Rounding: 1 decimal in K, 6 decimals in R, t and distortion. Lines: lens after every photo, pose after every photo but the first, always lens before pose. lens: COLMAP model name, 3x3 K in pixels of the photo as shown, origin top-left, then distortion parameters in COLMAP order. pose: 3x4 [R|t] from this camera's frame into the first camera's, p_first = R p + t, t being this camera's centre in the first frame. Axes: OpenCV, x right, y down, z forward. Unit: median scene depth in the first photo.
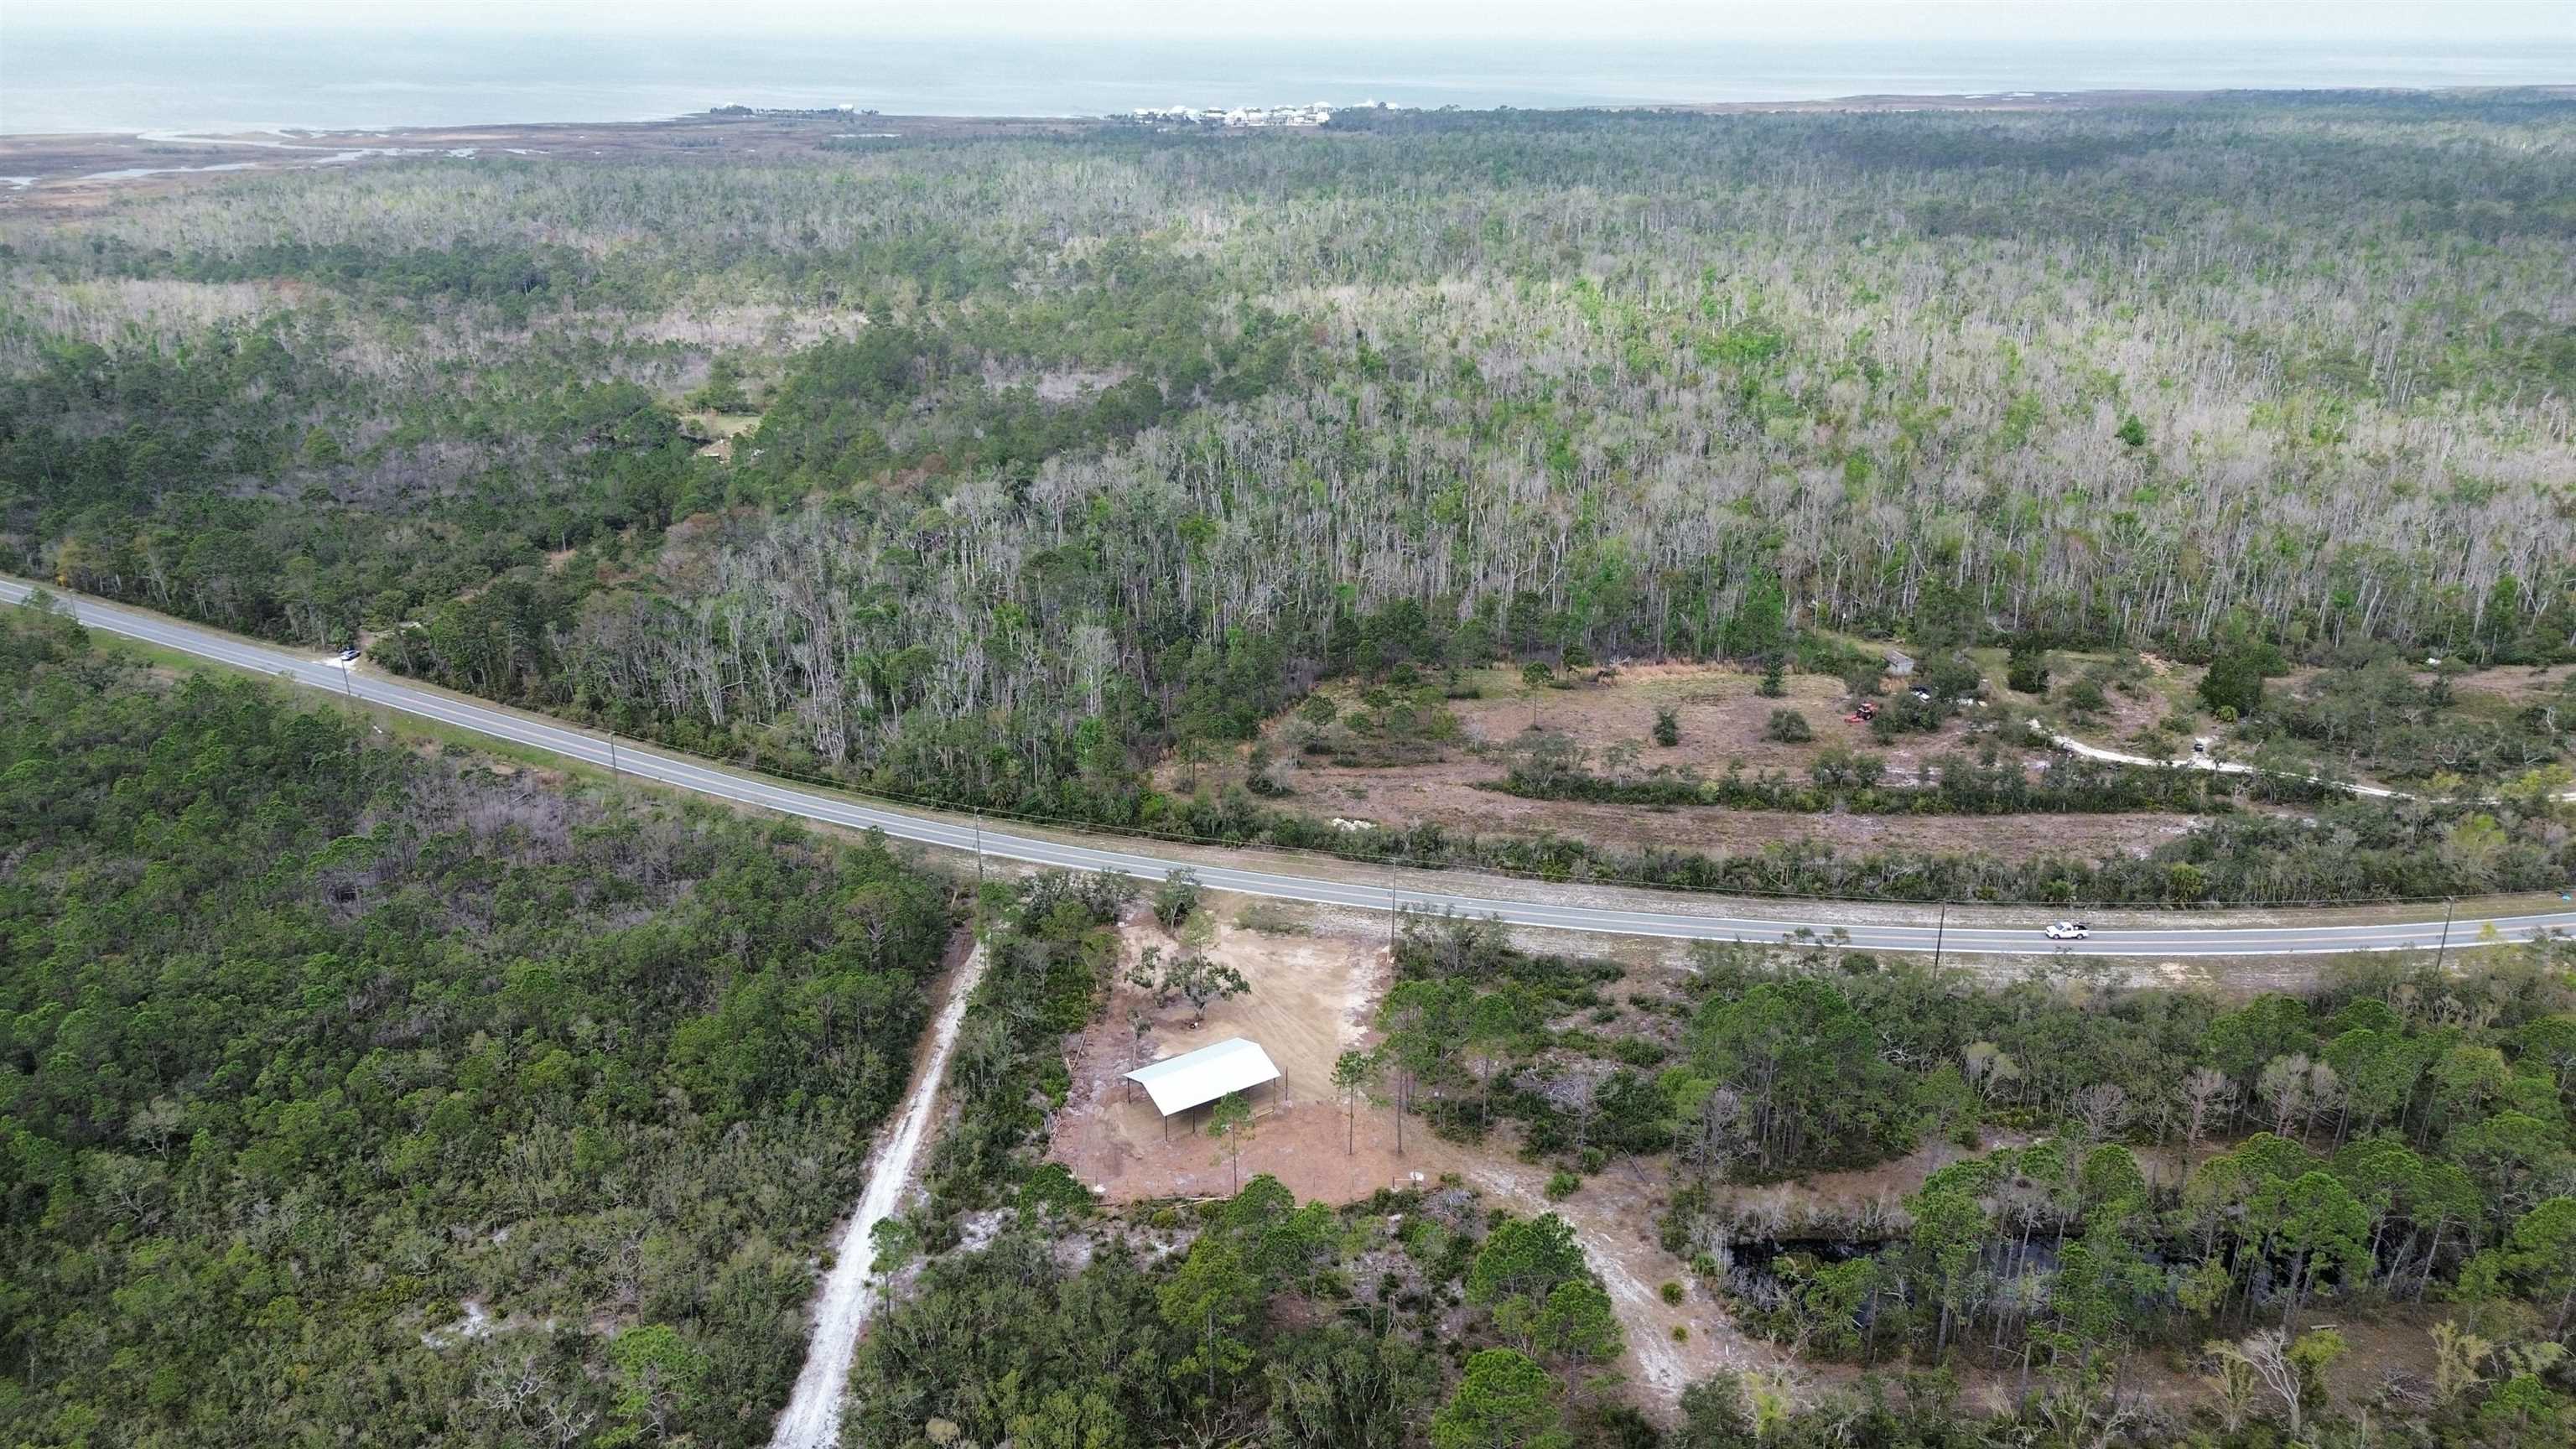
lens RADIAL K [[1832.7, 0, 1288.0], [0, 1832.7, 724.5], [0, 0, 1]] dist [0.032766, -0.001645]
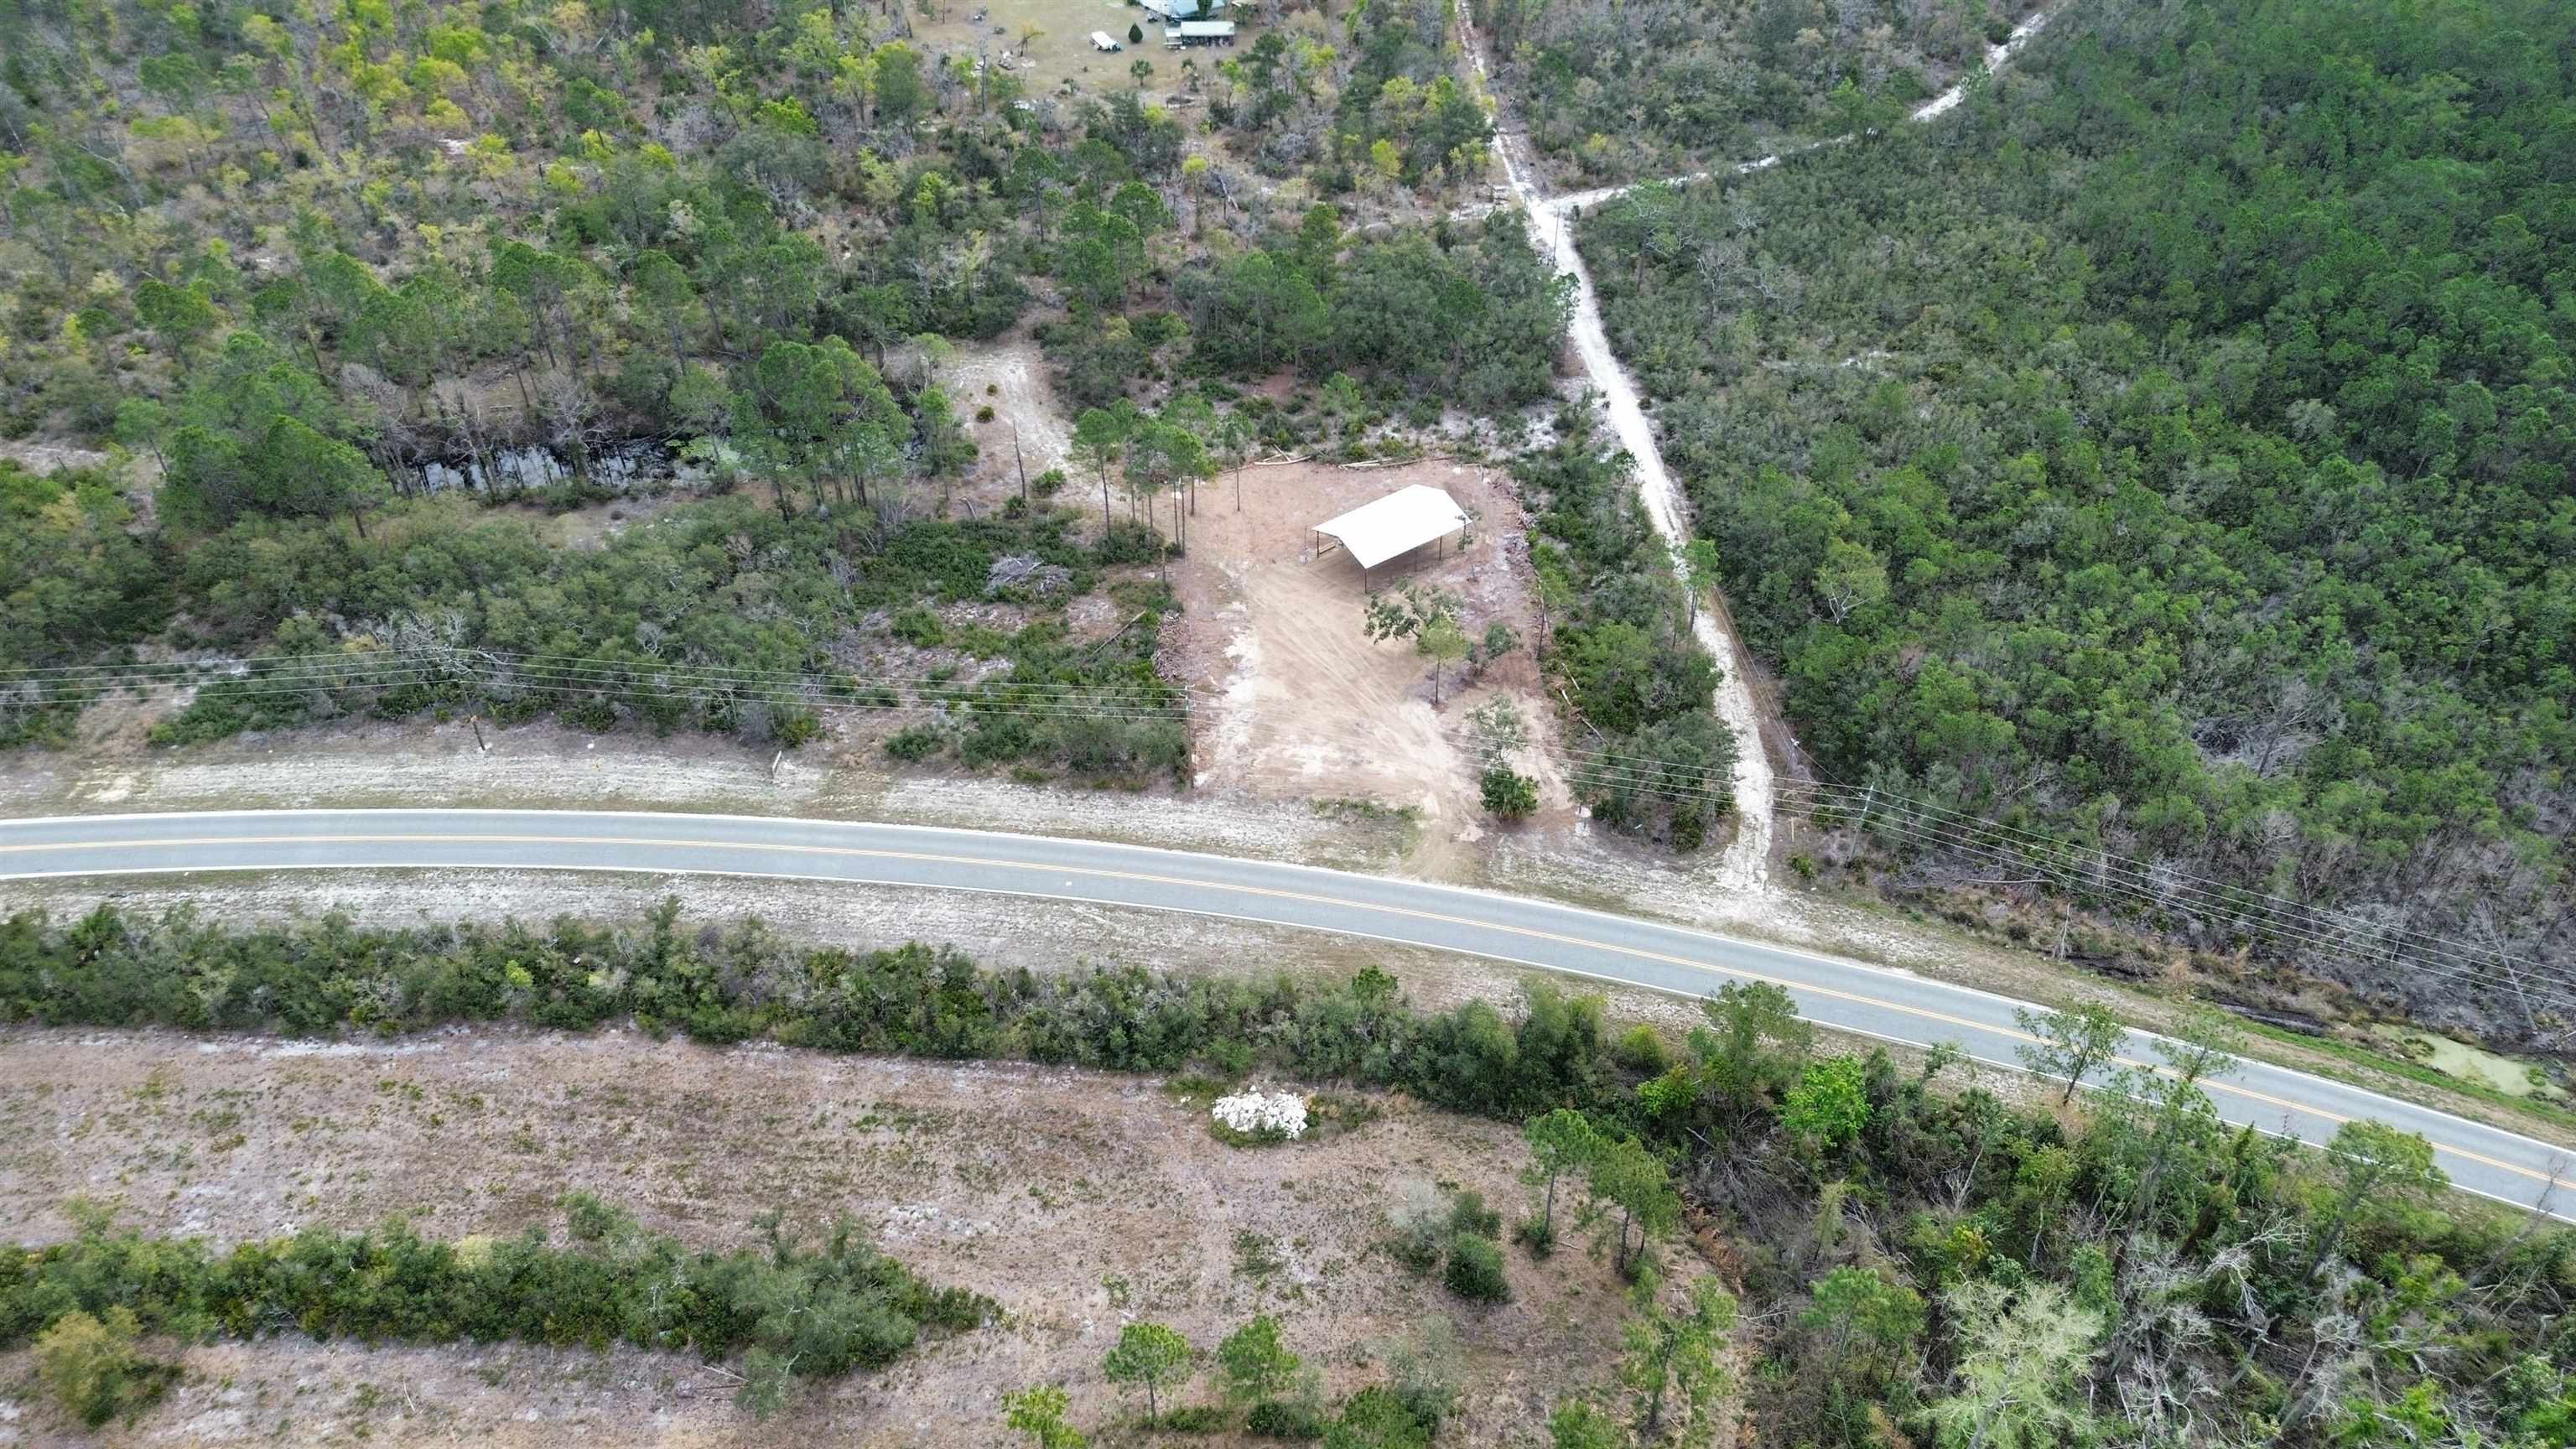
lens RADIAL K [[1832.7, 0, 1288.0], [0, 1832.7, 724.5], [0, 0, 1]] dist [0.032766, -0.001645]
pose [[-0.997062, 0.049186, -0.058723, 0.075577], [-0.027141, 0.490031, 0.871282, -0.646721], [0.071631, 0.870316, -0.487256, 1.659980]]
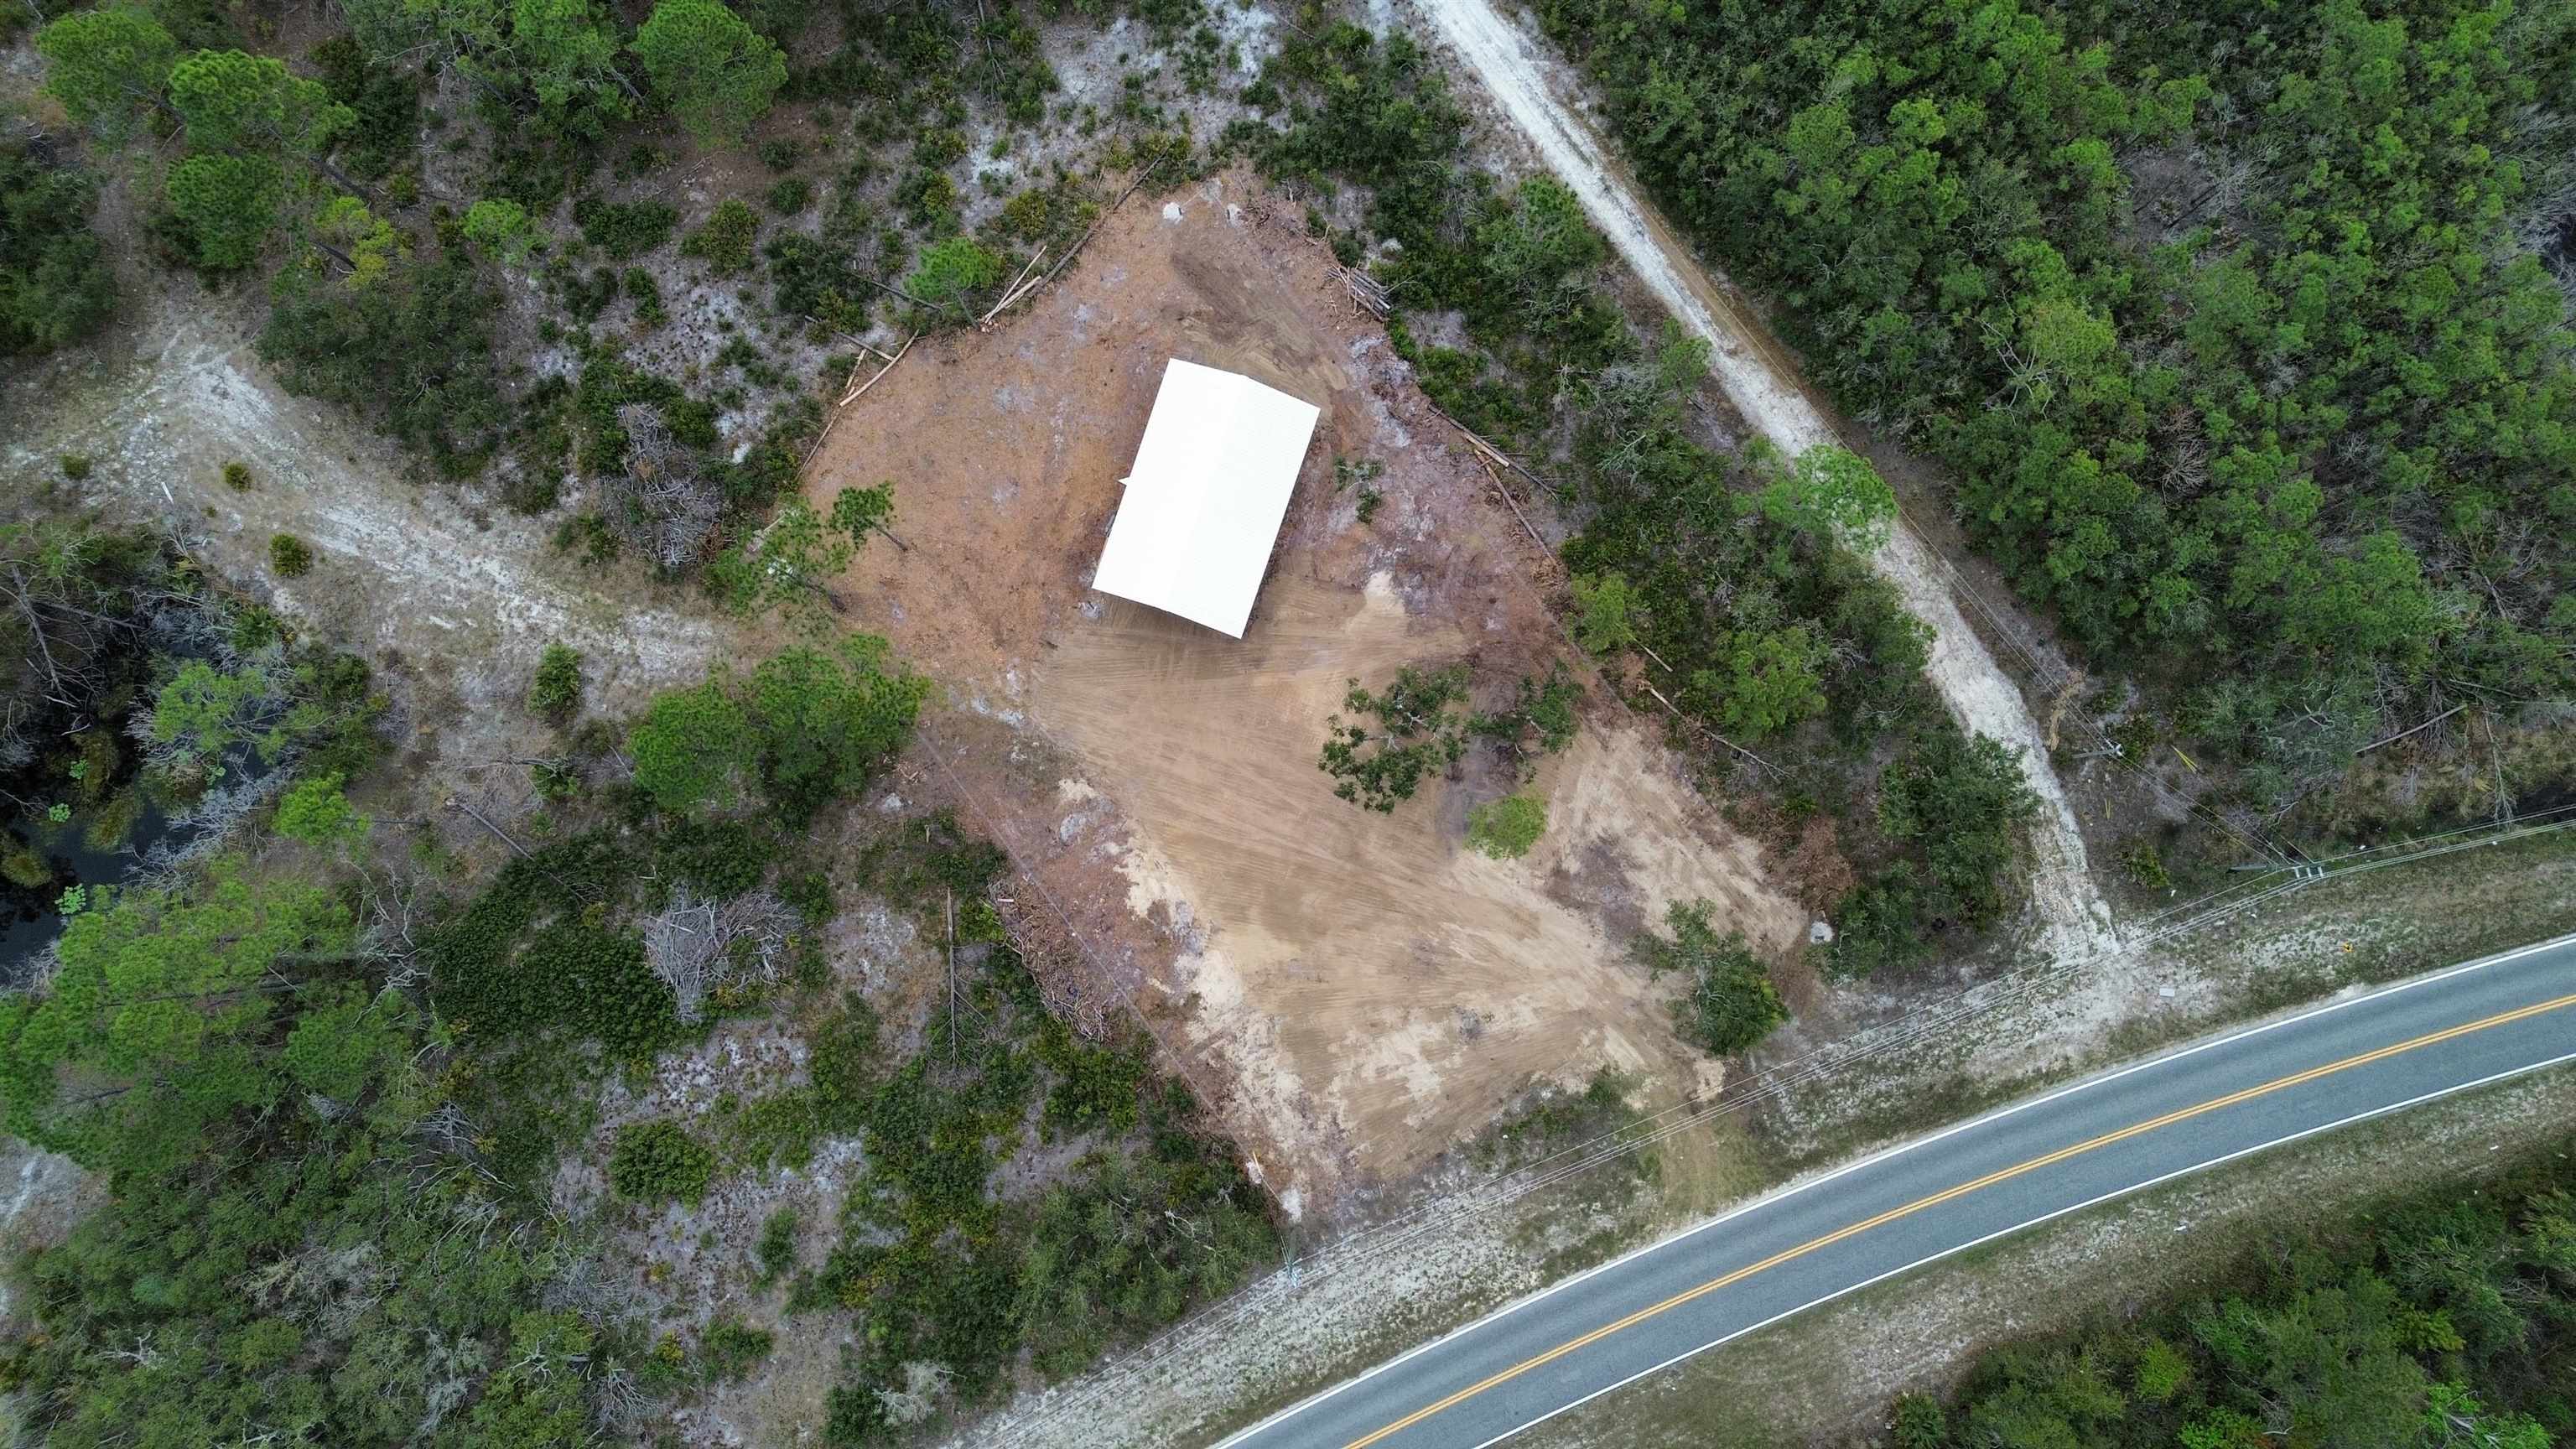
lens RADIAL K [[1832.7, 0, 1288.0], [0, 1832.7, 724.5], [0, 0, 1]] dist [0.032766, -0.001645]
pose [[-0.780940, 0.623260, -0.040995, -0.002171], [-0.218892, -0.211618, 0.952525, -0.363294], [0.584995, 0.752838, 0.301687, 0.953879]]
